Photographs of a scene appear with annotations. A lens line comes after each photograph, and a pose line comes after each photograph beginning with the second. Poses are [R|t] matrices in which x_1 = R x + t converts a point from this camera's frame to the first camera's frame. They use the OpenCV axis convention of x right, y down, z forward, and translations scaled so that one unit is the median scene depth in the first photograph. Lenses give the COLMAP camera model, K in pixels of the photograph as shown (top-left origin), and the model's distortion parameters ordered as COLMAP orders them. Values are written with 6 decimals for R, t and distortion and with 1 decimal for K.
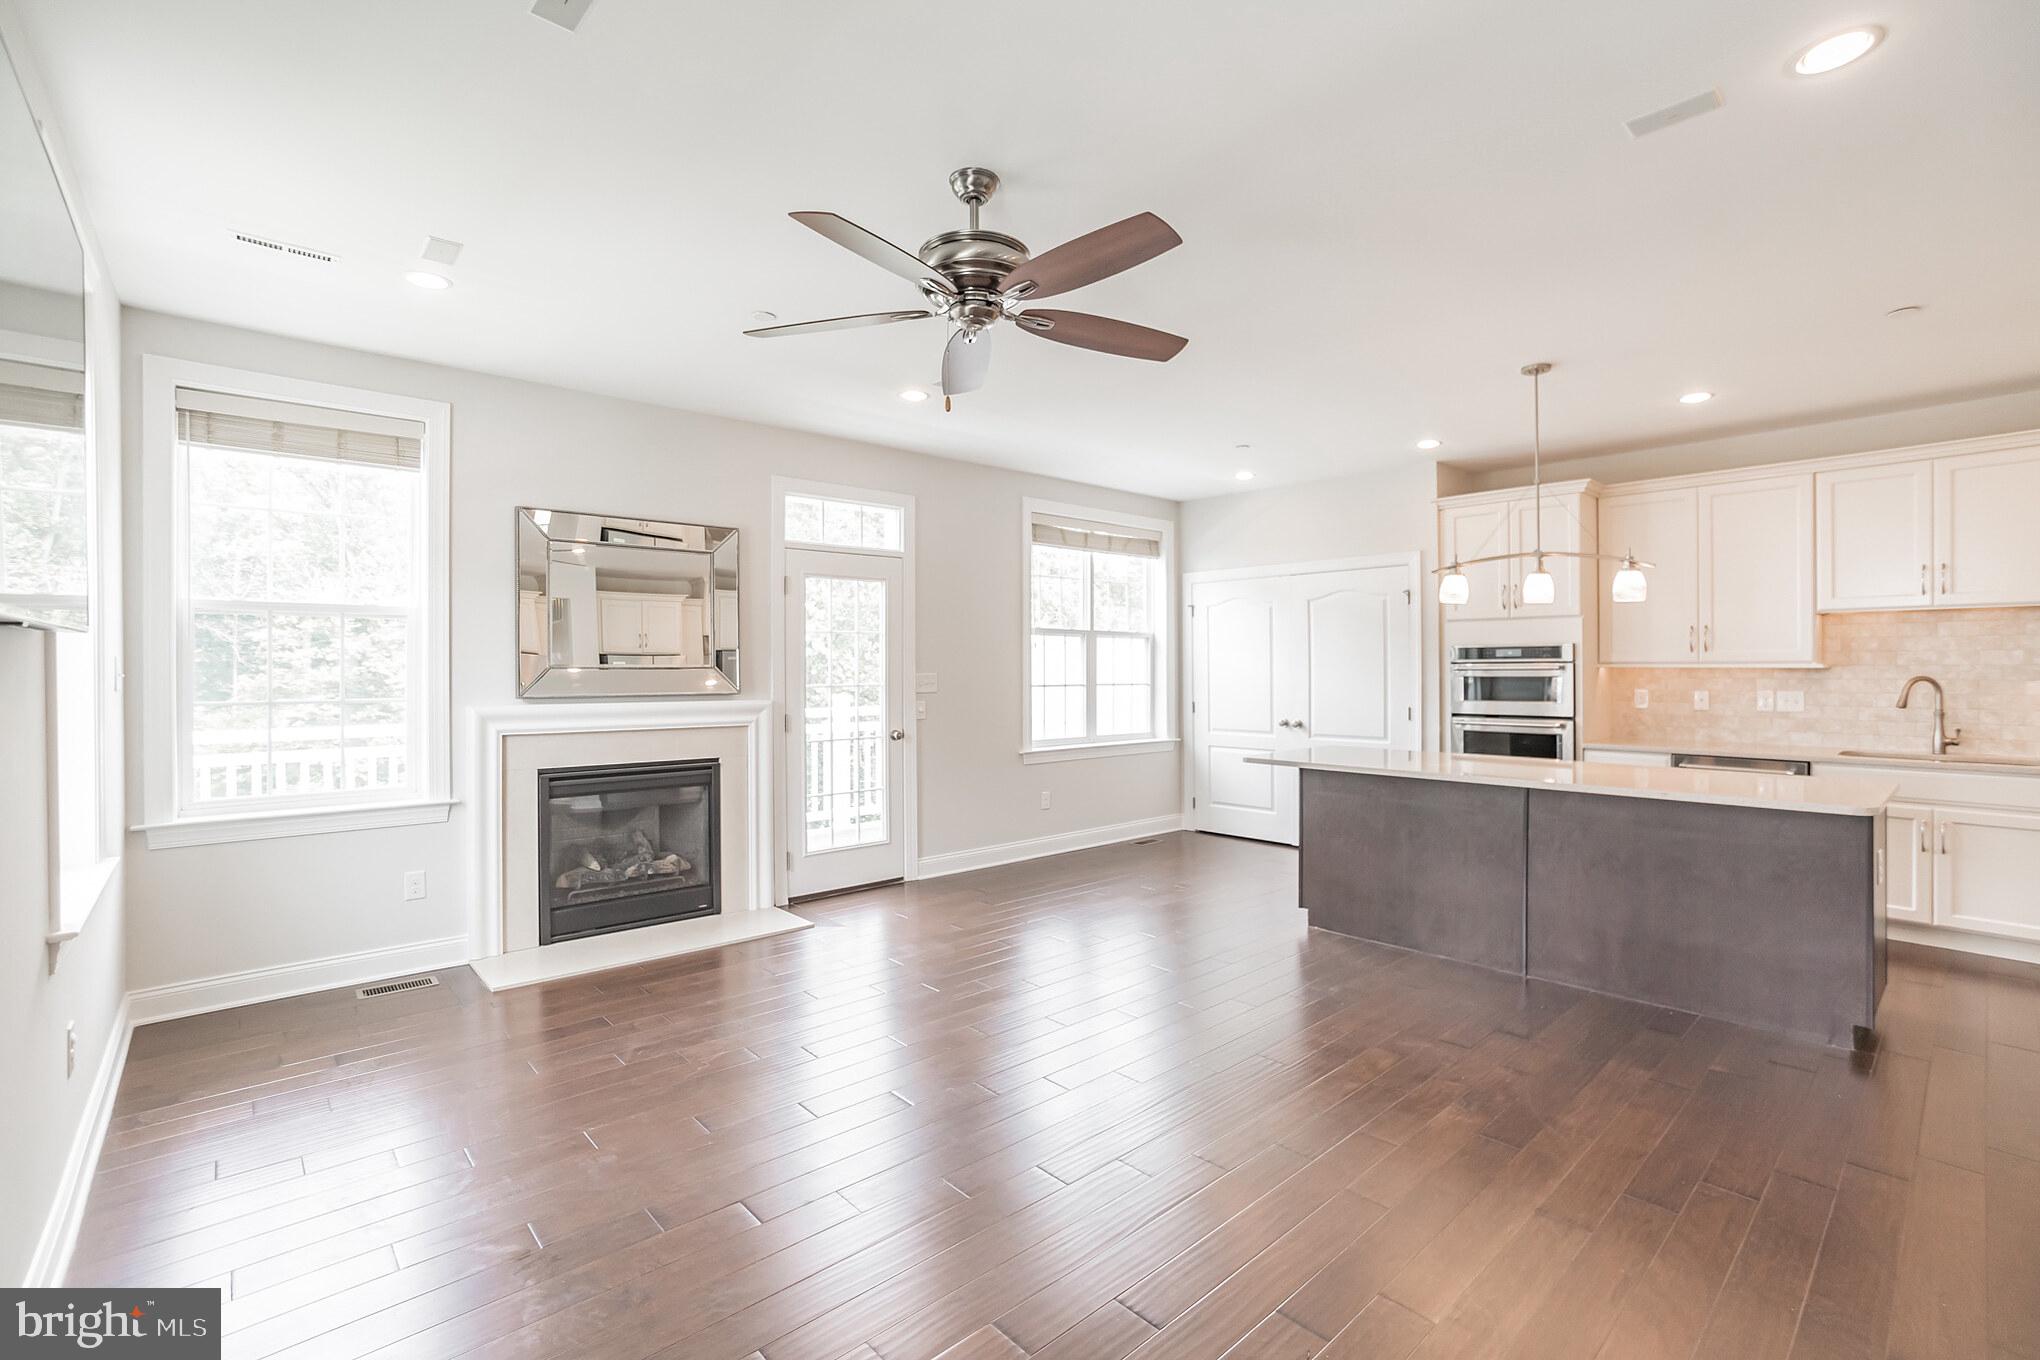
lens RADIAL K [[930.6, 0, 1026.2], [0, 930.6, 671.7], [0, 0, 1]] dist [-0.014947, 0.000197]
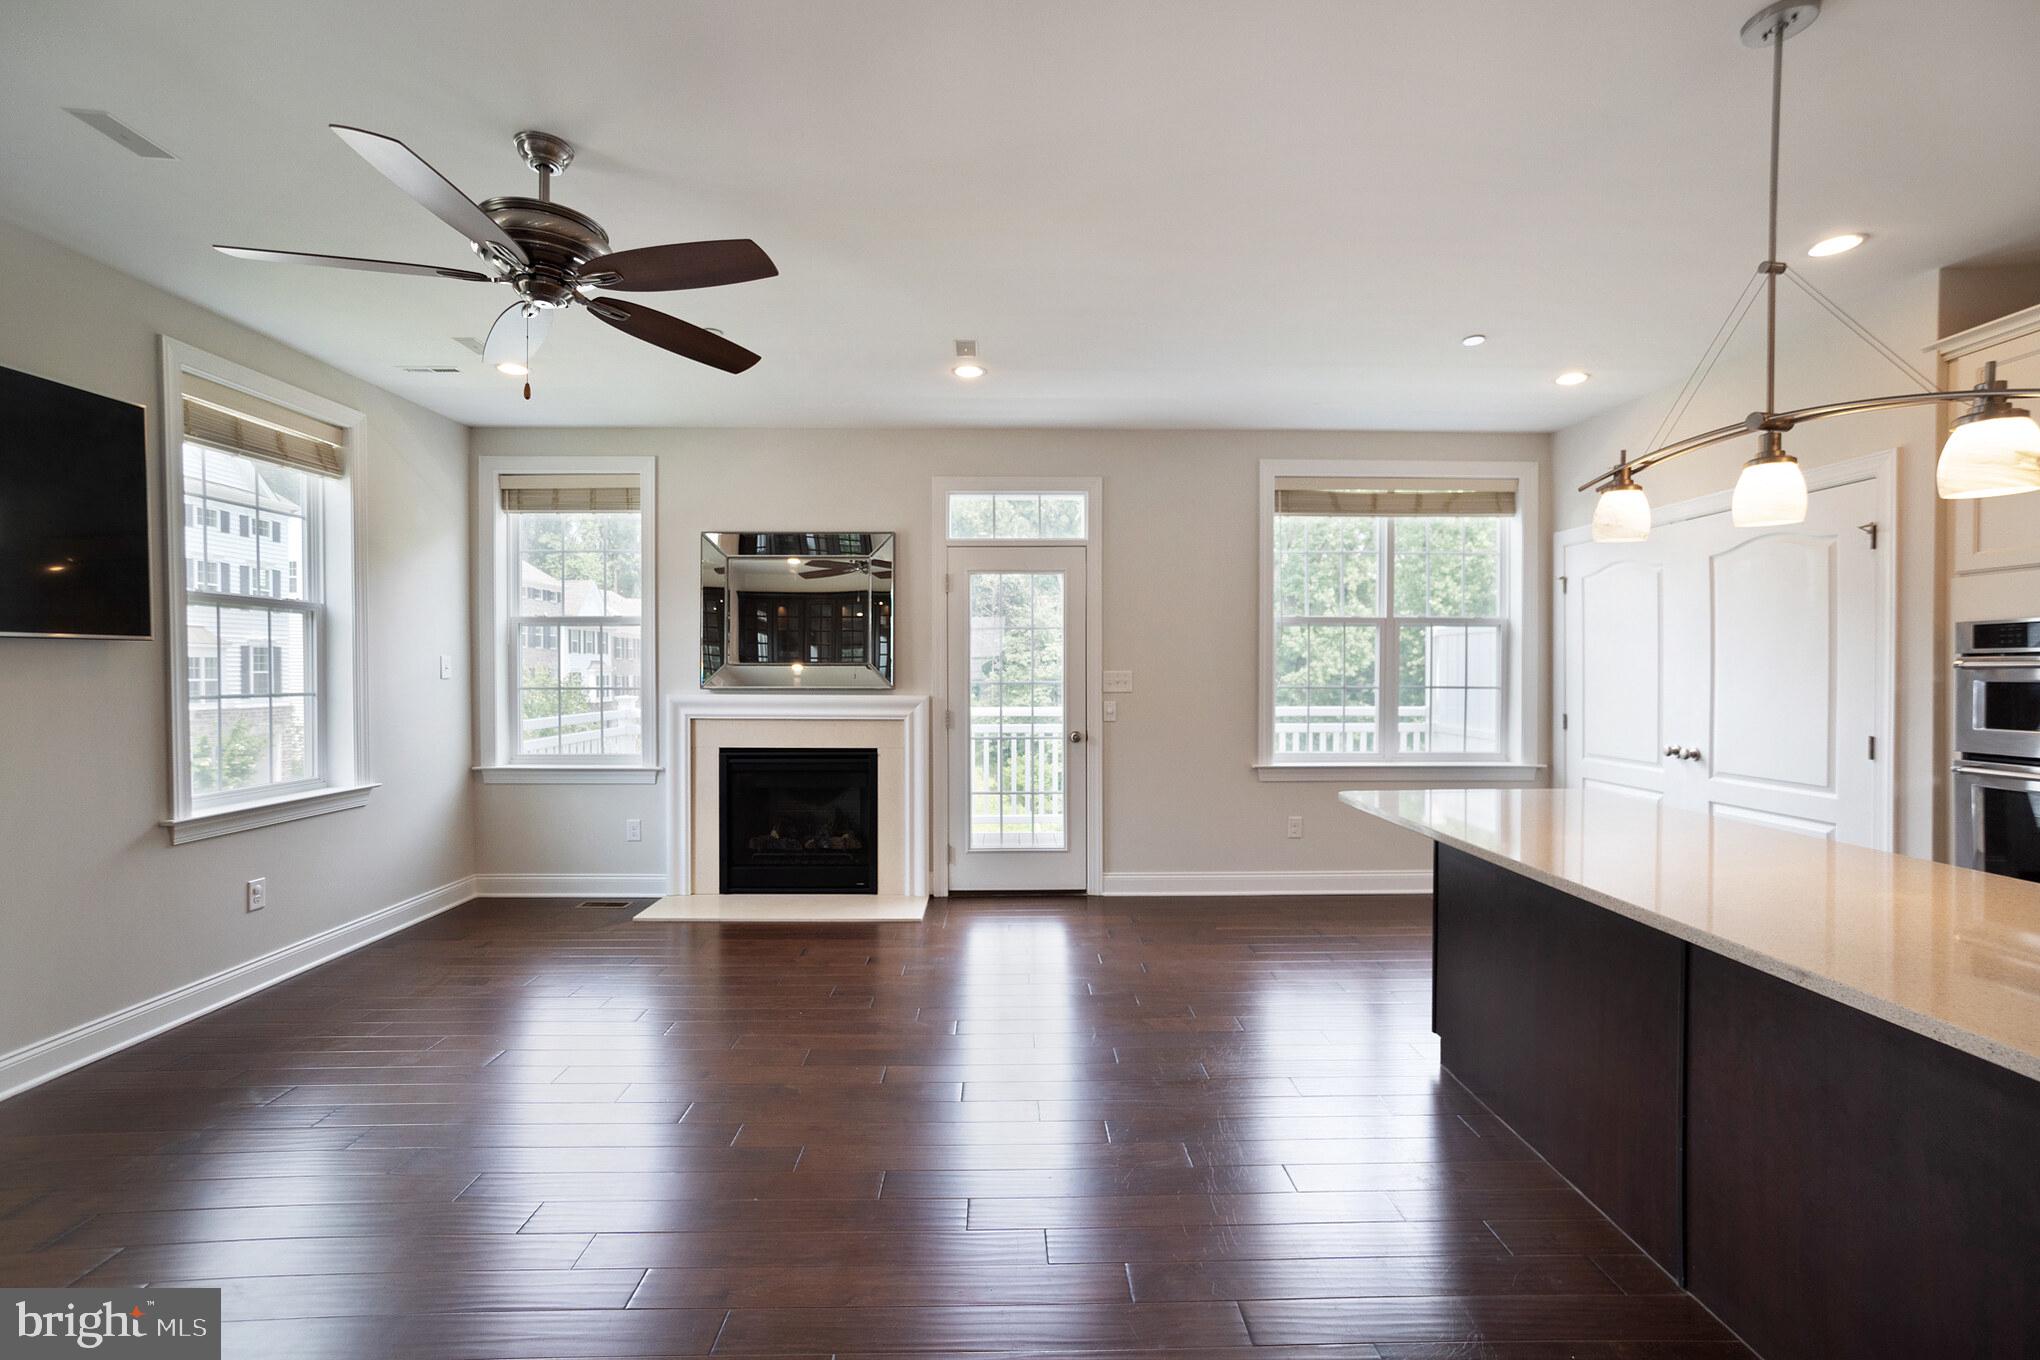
lens RADIAL K [[883.2, 0, 1025.8], [0, 883.2, 672.0], [0, 0, 1]] dist [-0.016636, 0.000110]
pose [[0.754835, 0.005834, -0.655889, 0.420869], [-0.004435, 0.999983, 0.003790, 0.000063], [0.655900, 0.000048, 0.754848, 0.311789]]
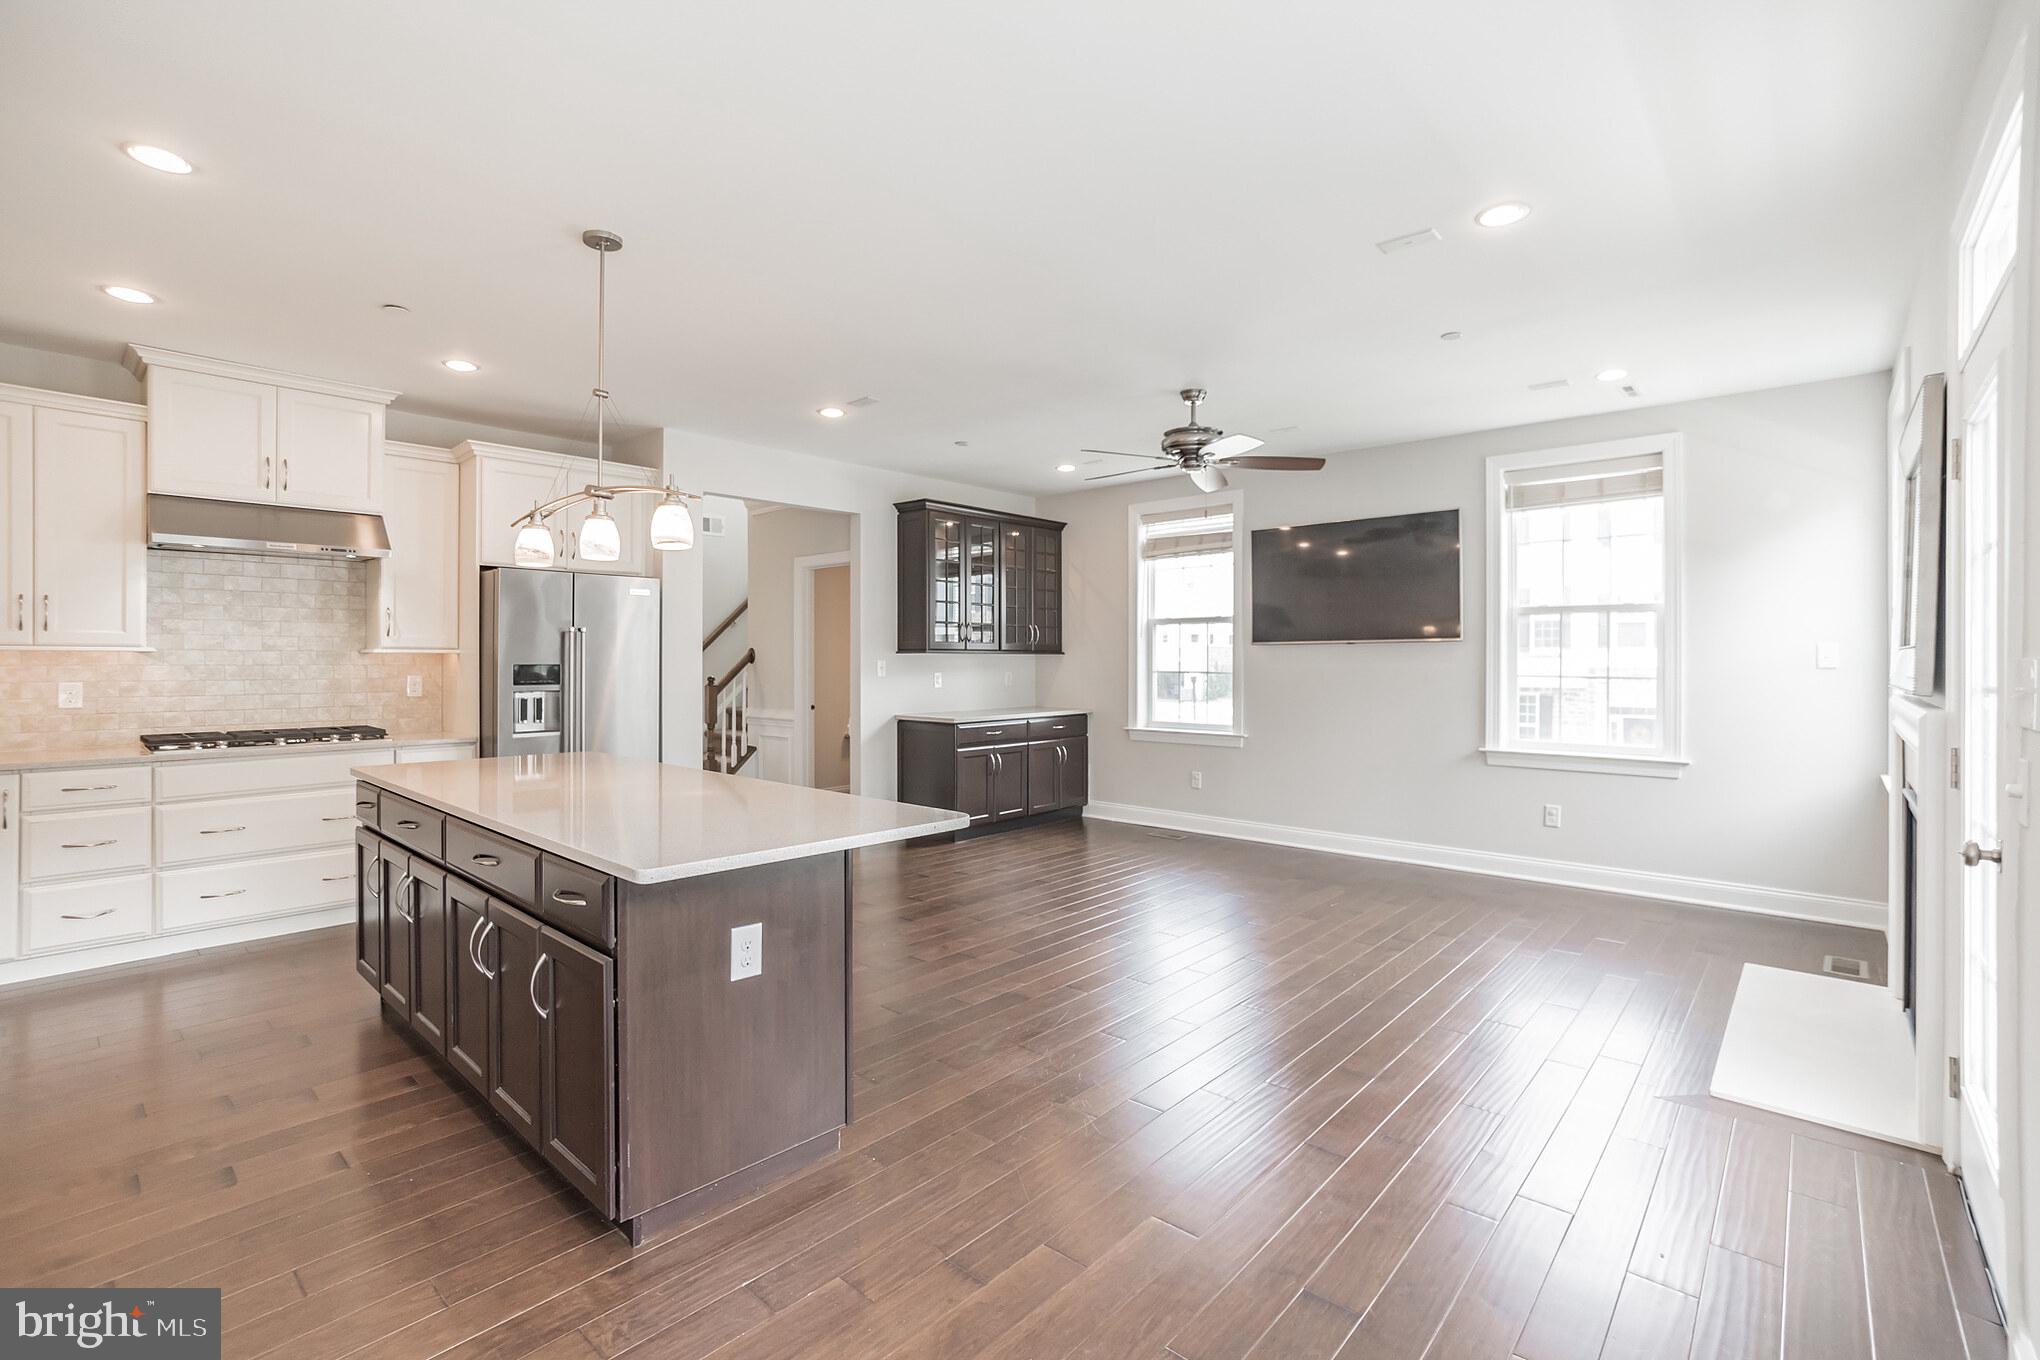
lens RADIAL K [[930.6, 0, 1026.2], [0, 930.6, 671.7], [0, 0, 1]] dist [-0.014947, 0.000197]
pose [[-0.993905, 0.001198, -0.110233, 0.225716], [-0.000724, 0.999849, 0.017388, 0.001364], [0.110237, 0.017362, -0.993754, 1.330719]]
